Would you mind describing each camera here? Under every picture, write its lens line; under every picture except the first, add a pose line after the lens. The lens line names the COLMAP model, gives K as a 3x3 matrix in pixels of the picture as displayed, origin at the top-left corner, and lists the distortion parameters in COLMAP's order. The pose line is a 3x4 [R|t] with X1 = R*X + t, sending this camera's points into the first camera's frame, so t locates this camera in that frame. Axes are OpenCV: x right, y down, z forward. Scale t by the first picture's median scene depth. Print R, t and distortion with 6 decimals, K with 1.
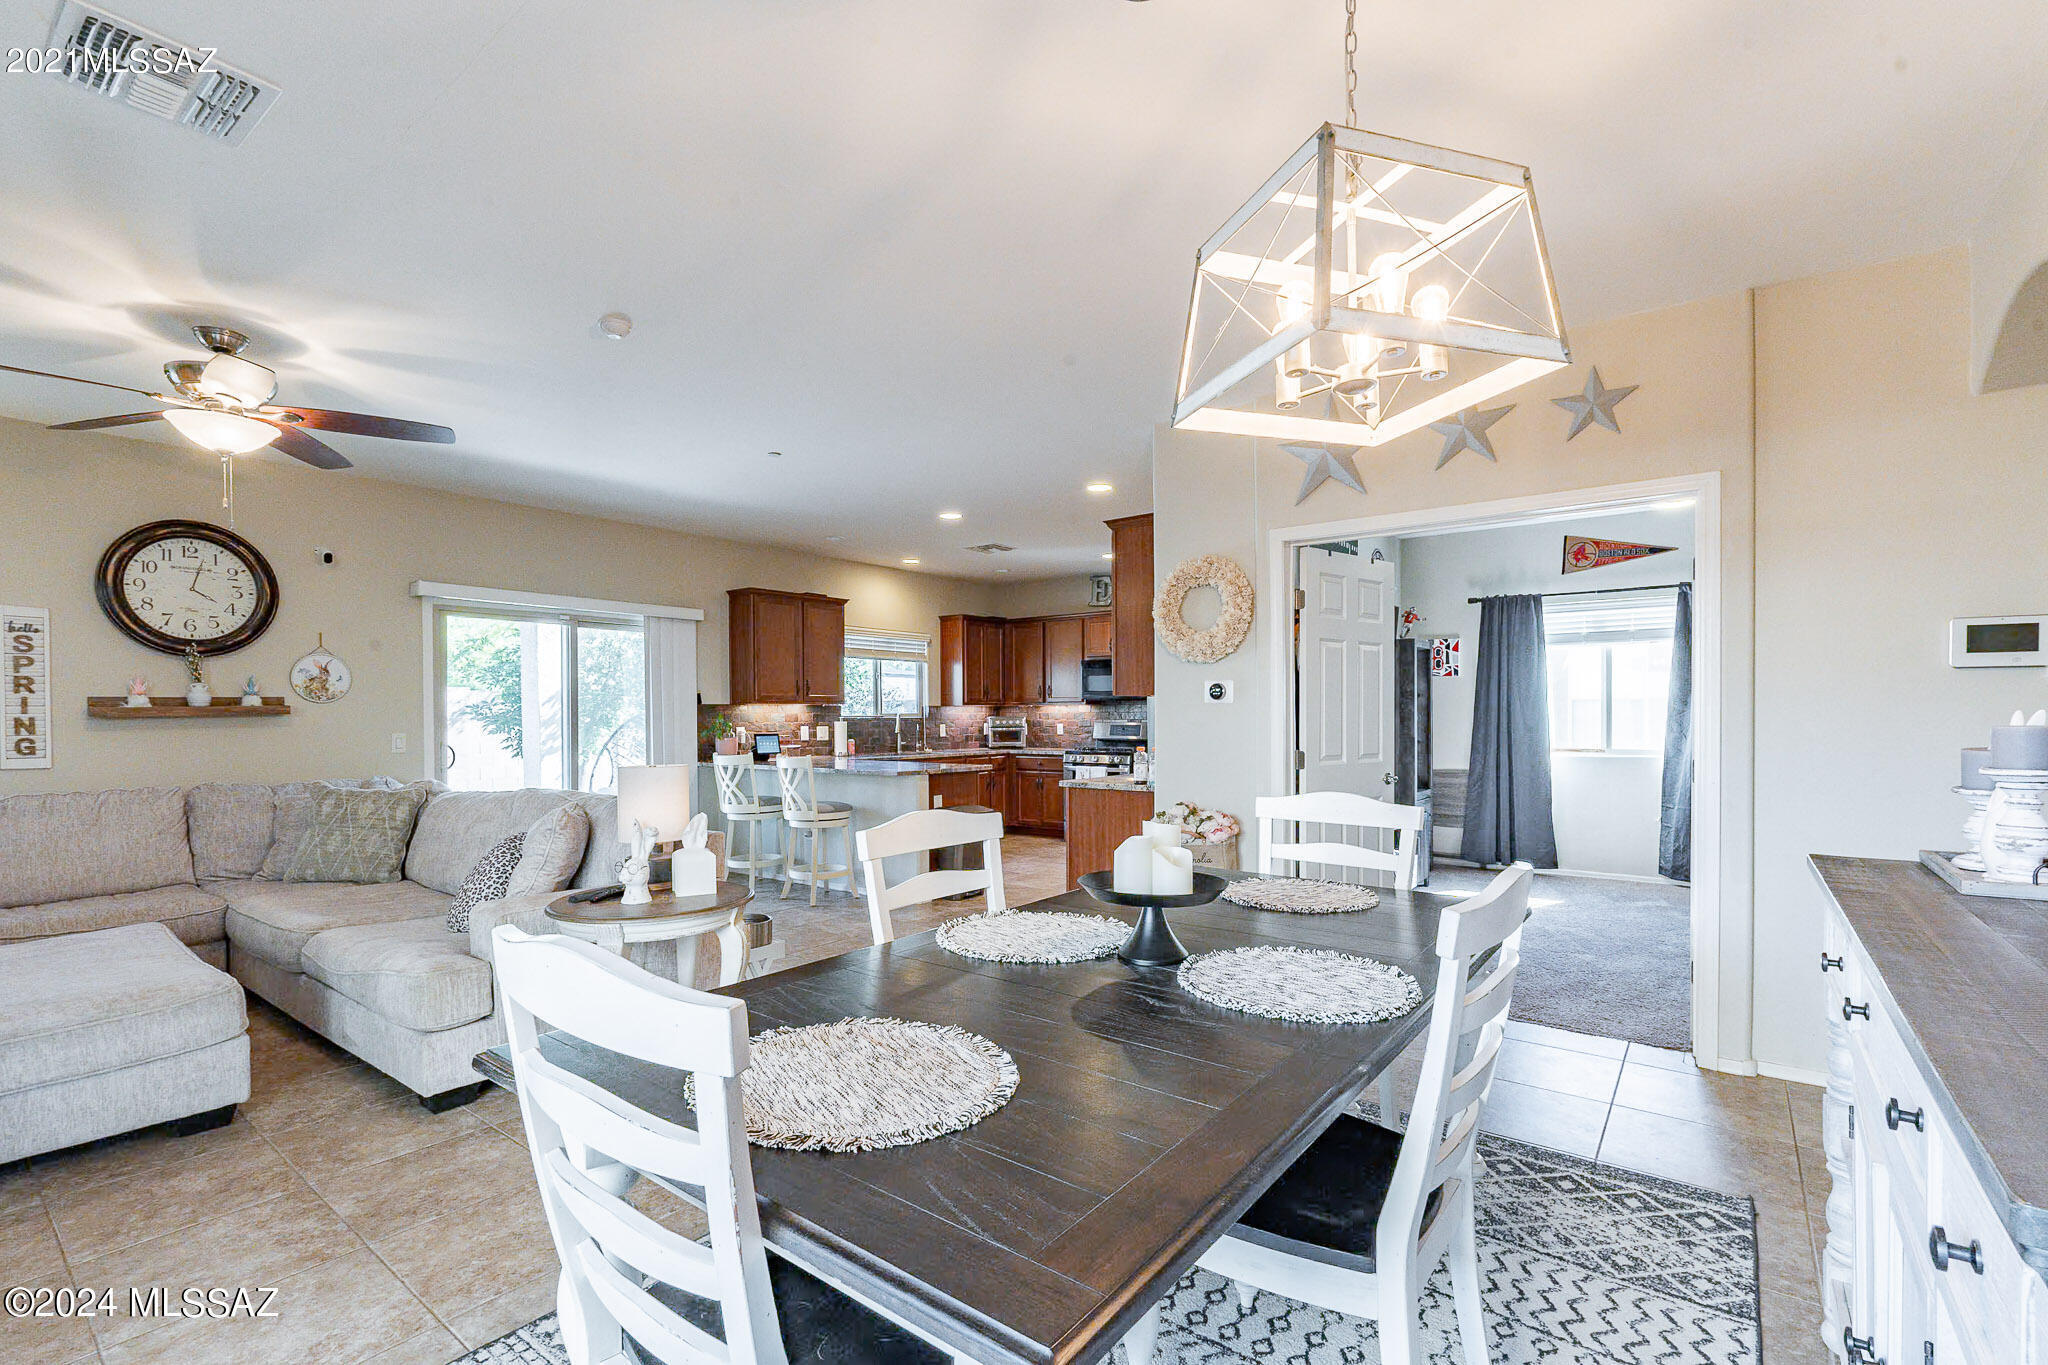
lens RADIAL K [[902.3, 0, 1035.1], [0, 902.3, 723.1], [0, 0, 1]] dist [-0.004283, 0.000244]
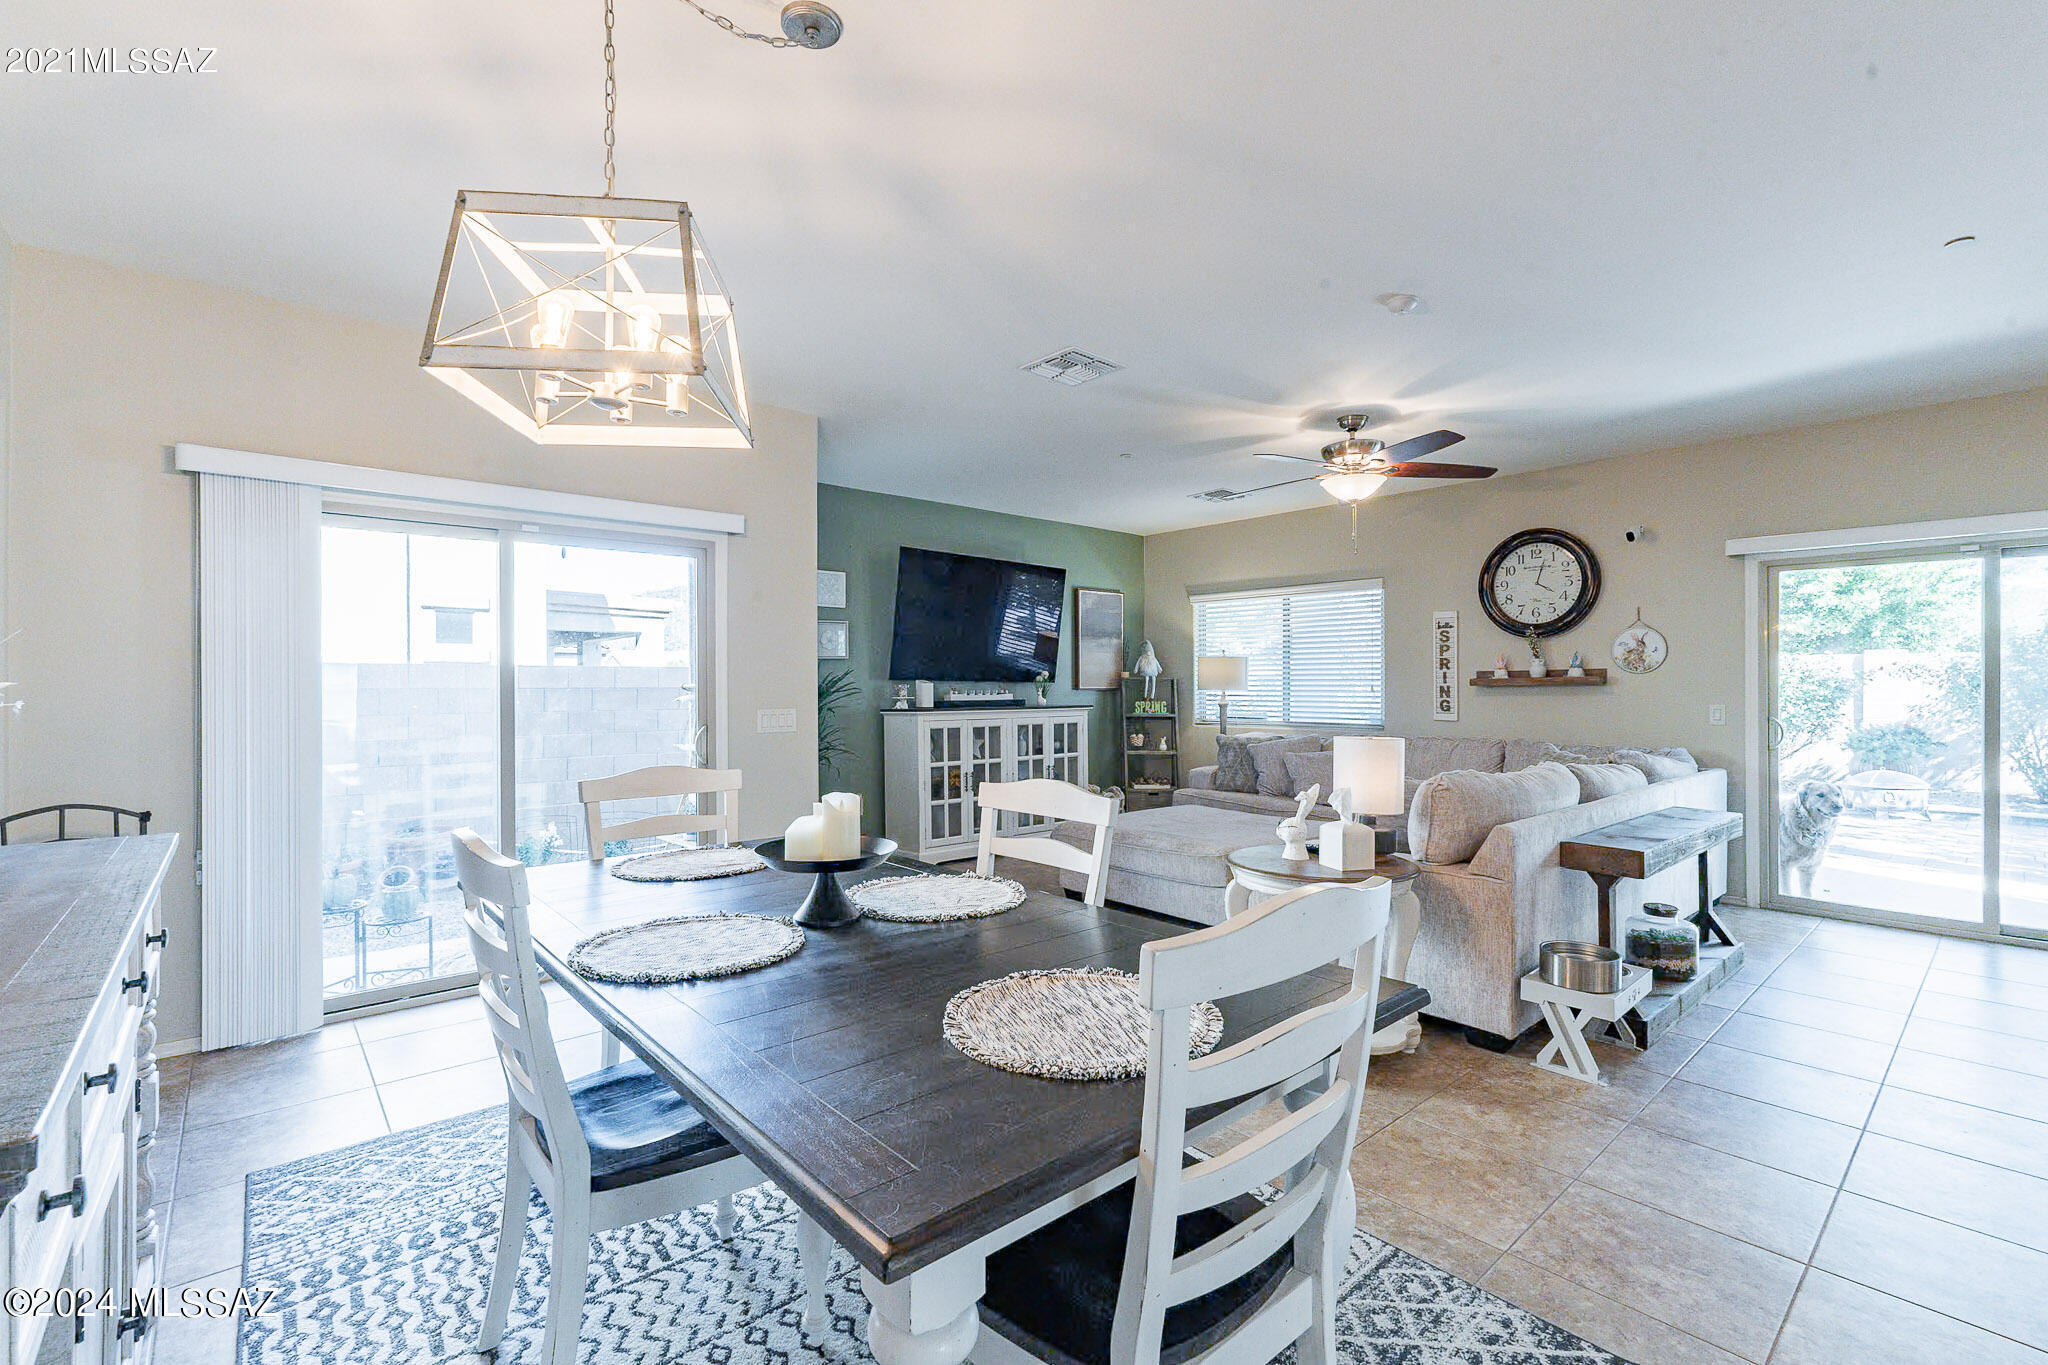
lens RADIAL K [[902.3, 0, 1007.0], [0, 902.3, 677.8], [0, 0, 1]] dist [-0.004283, 0.000244]
pose [[-0.205880, -0.003580, -0.978571, 0.424097], [-0.009718, 0.999951, -0.001614, -0.009200], [0.978529, 0.009178, -0.205904, 0.535046]]
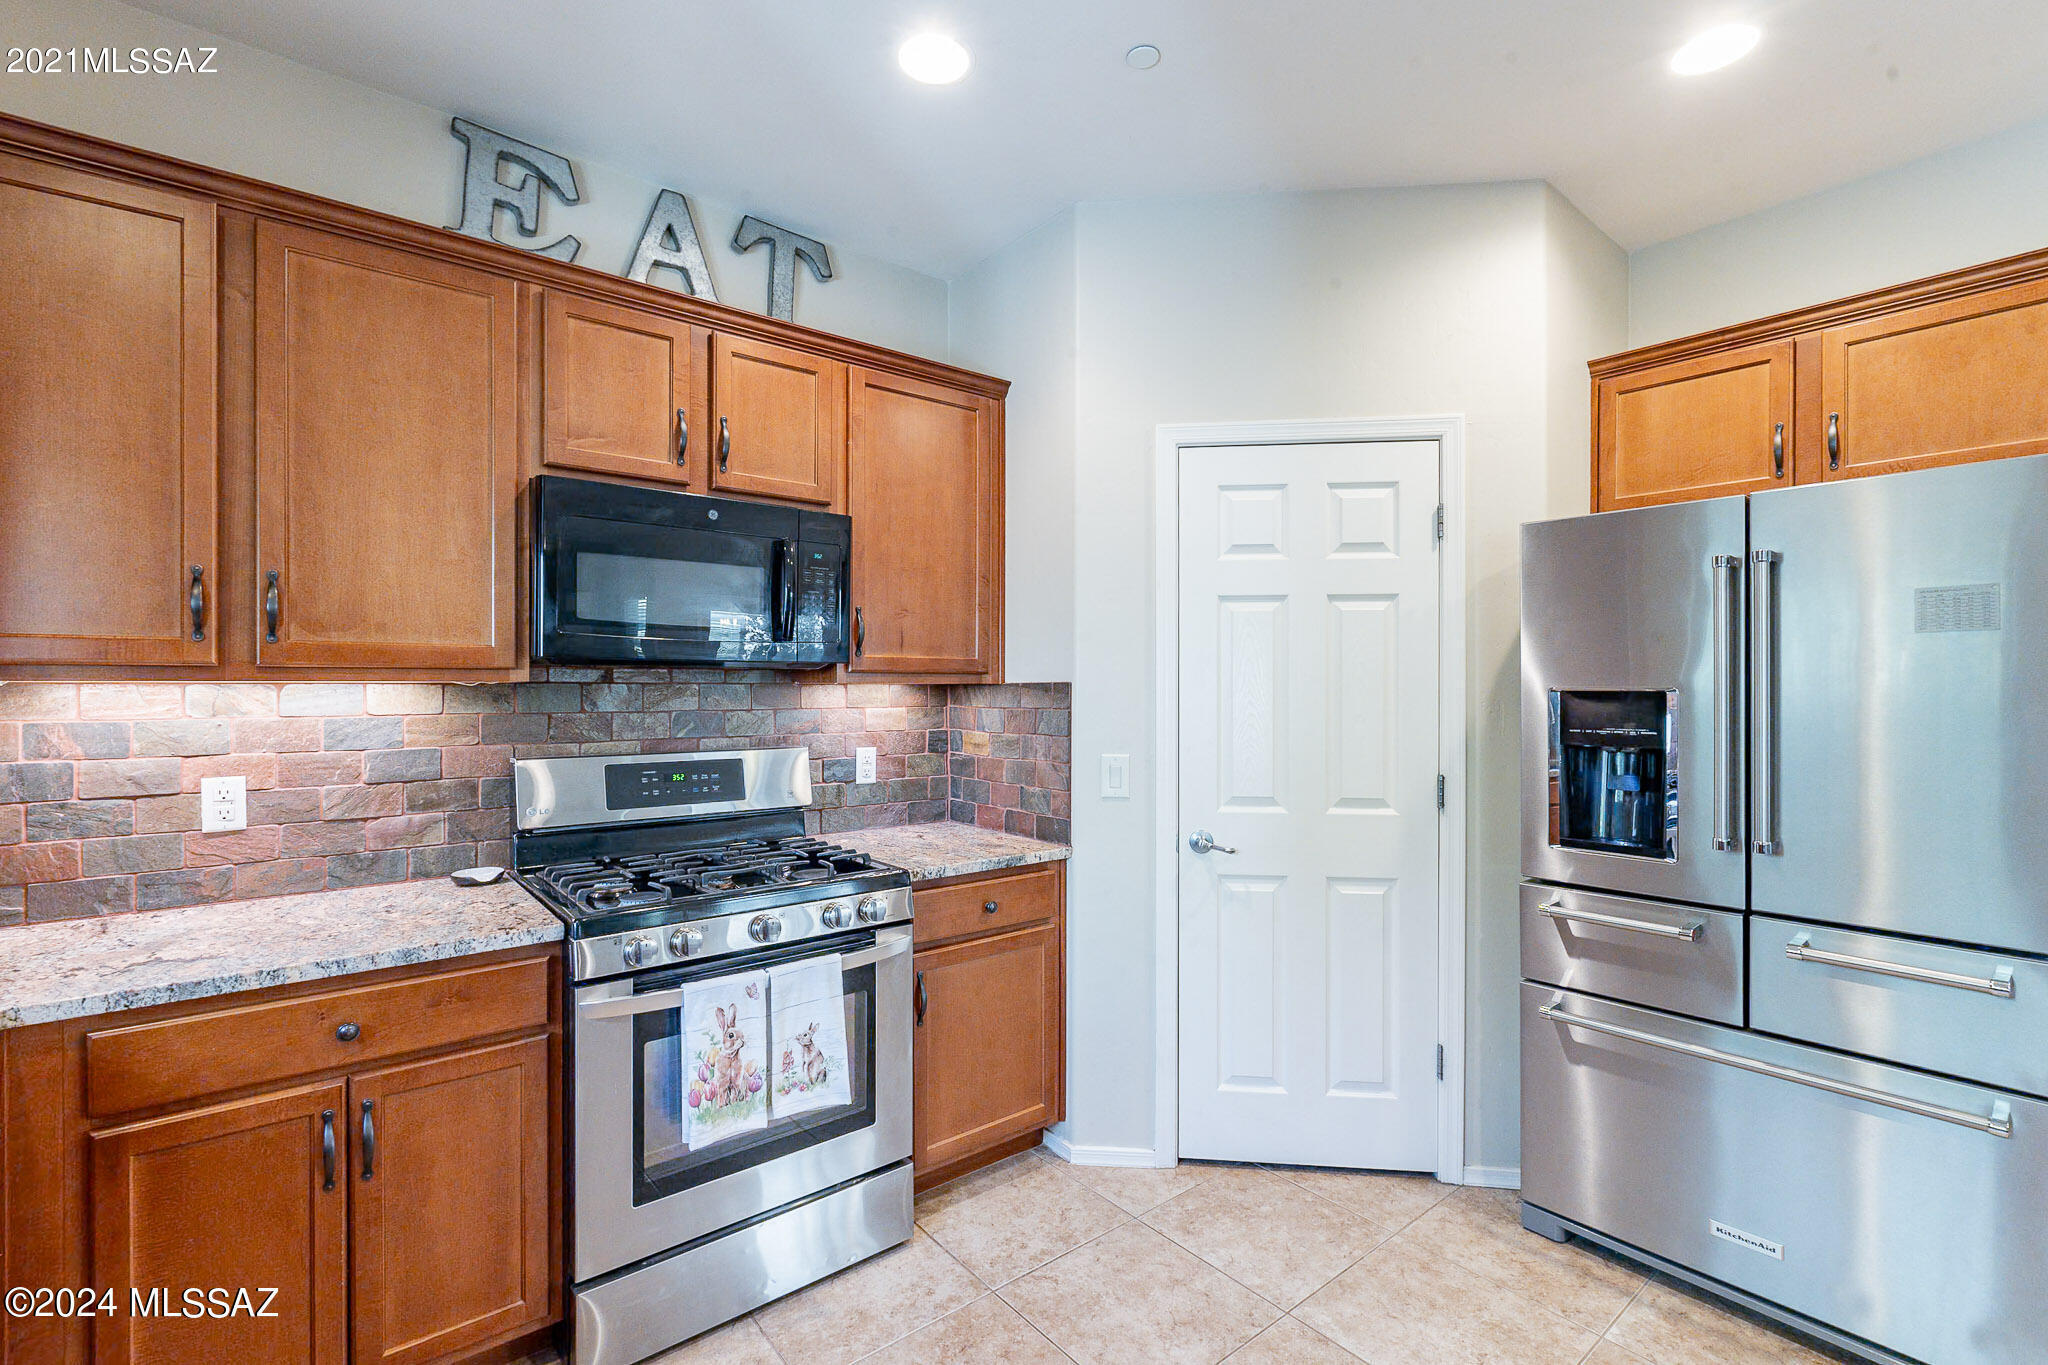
lens RADIAL K [[902.3, 0, 1024.4], [0, 902.3, 686.1], [0, 0, 1]] dist [-0.004283, 0.000244]
pose [[0.243039, 0.006805, 0.969993, -0.235484], [0.006104, 0.999945, -0.008545, -0.031907], [-0.969997, 0.007998, 0.242984, 1.572528]]
